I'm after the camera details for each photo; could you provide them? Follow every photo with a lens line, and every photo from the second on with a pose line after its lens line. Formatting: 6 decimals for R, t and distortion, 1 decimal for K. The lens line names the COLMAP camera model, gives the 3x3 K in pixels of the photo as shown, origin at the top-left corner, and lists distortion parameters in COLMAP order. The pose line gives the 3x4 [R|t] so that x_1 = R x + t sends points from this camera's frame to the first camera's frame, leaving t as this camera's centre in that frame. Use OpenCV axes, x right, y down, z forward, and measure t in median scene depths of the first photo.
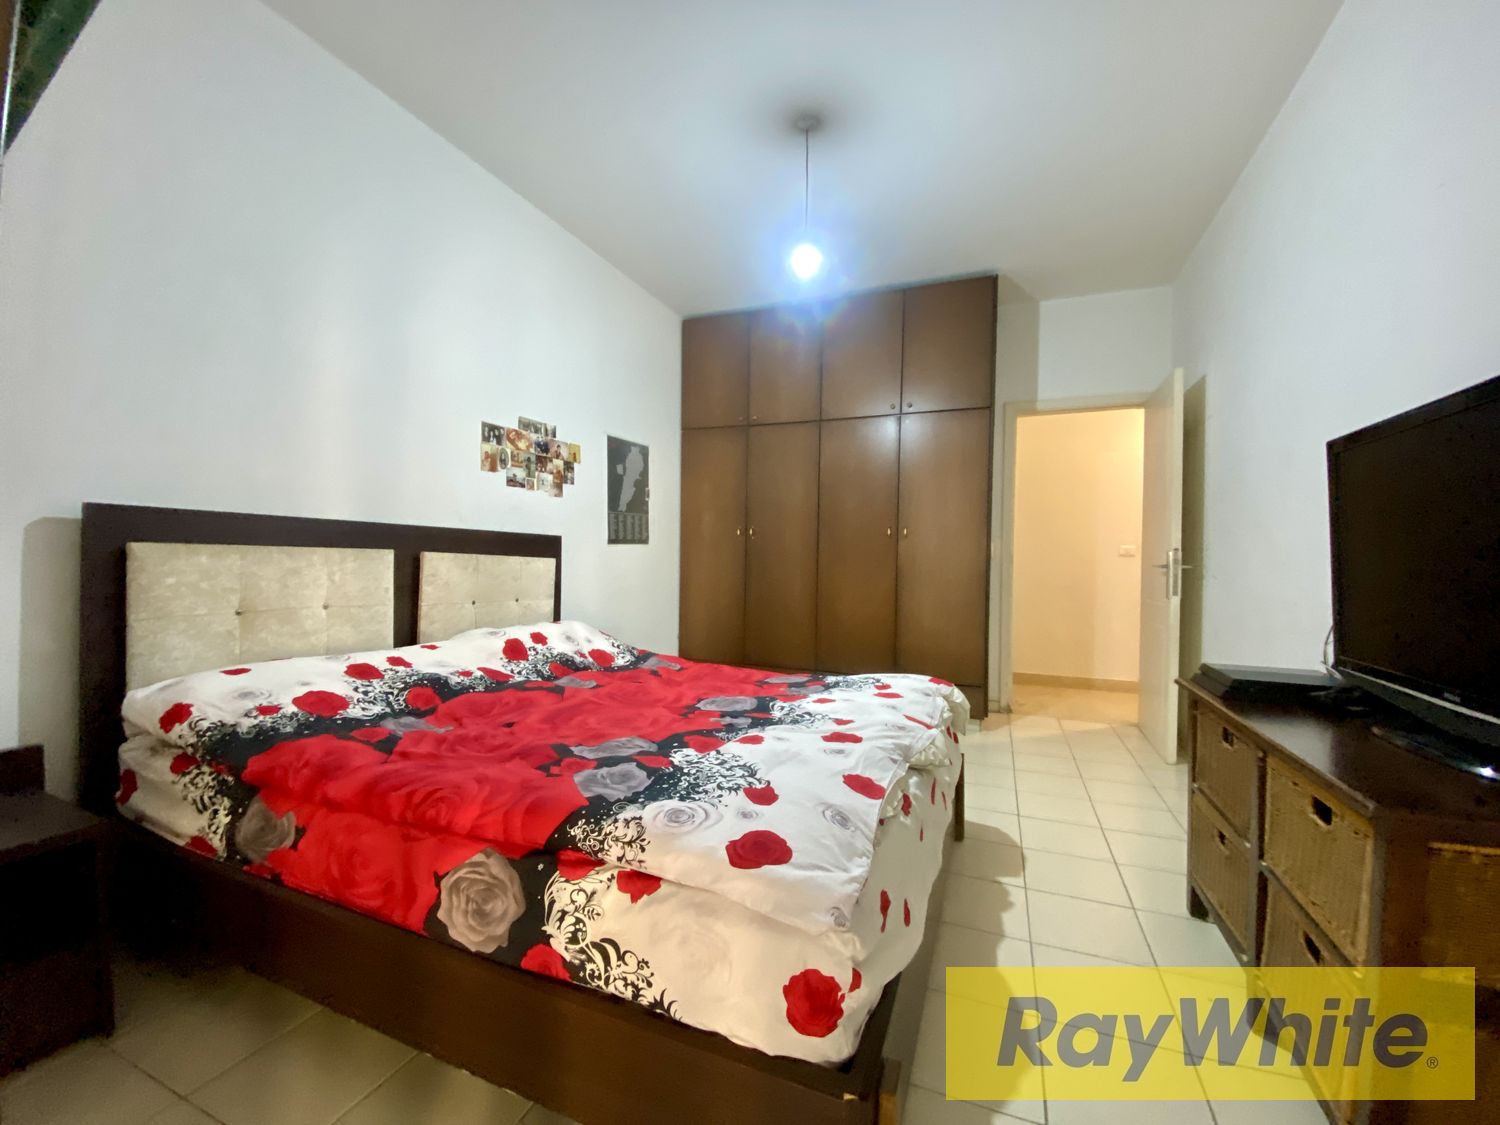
lens RADIAL K [[609.2, 0, 748.5], [0, 609.2, 559.3], [0, 0, 1]] dist [0.002350, -0.000576]
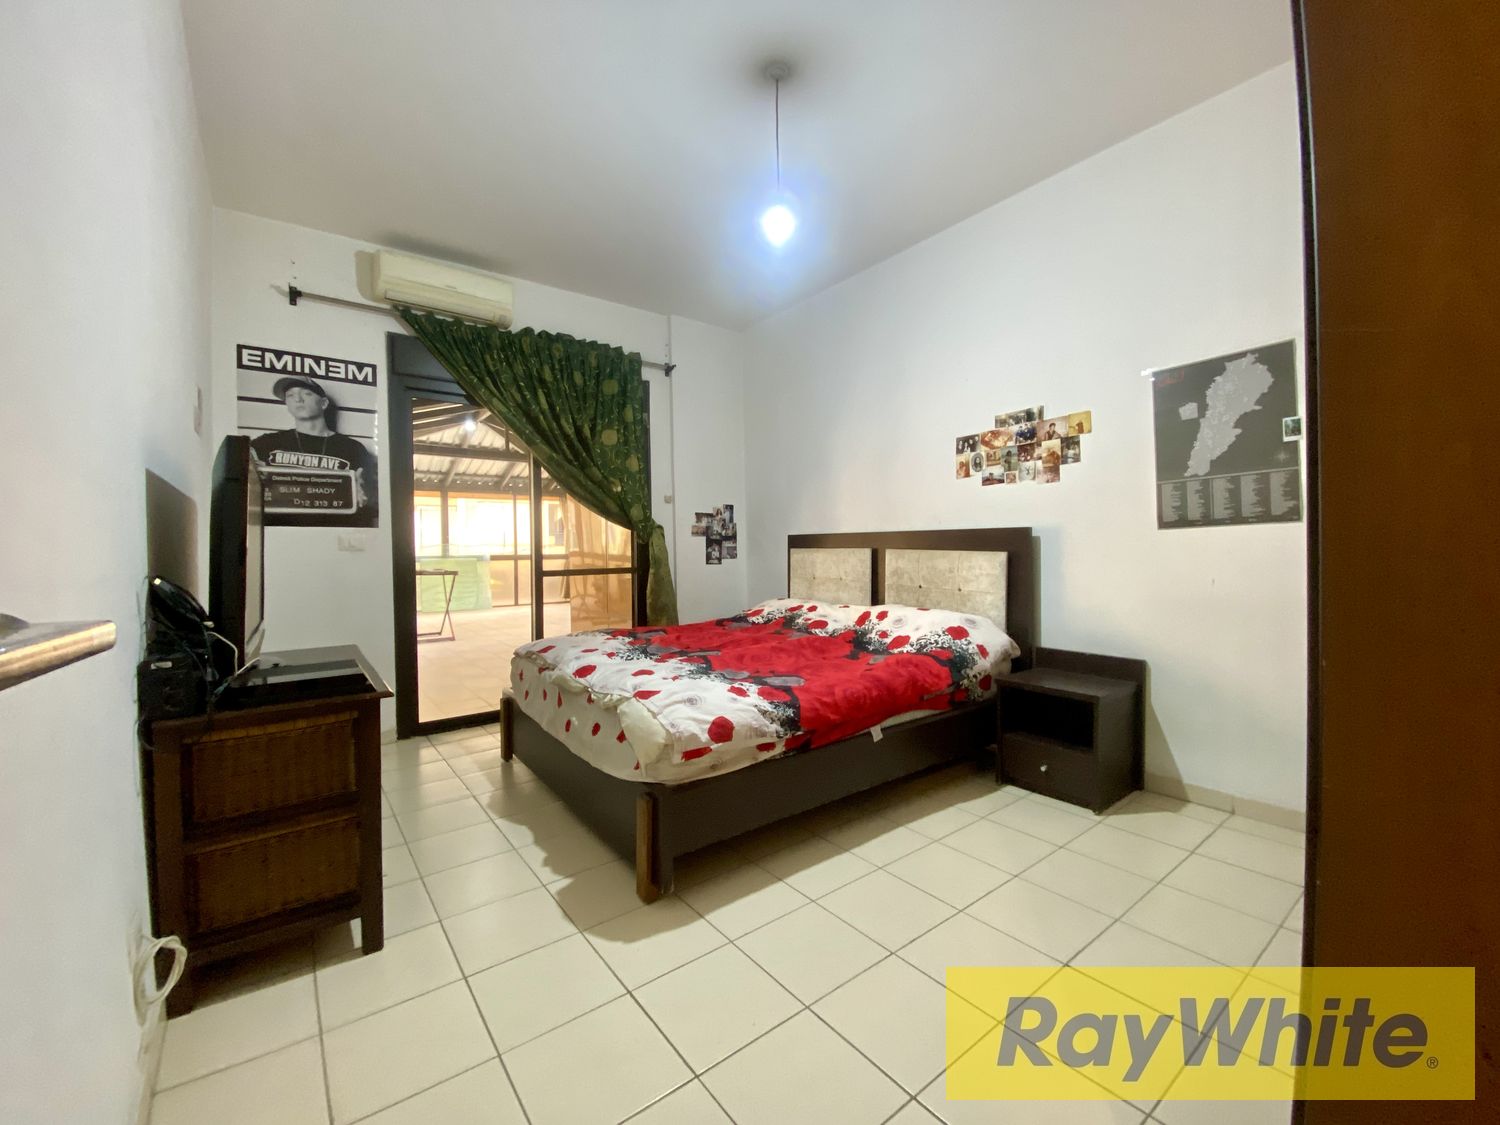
lens RADIAL K [[609.2, 0, 749.2], [0, 609.2, 561.9], [0, 0, 1]] dist [0.002350, -0.000576]
pose [[-0.512469, 0.002090, -0.858703, 0.723755], [0.002493, 0.999996, 0.000946, 0.012988], [0.858702, -0.001656, -0.512472, 1.148701]]
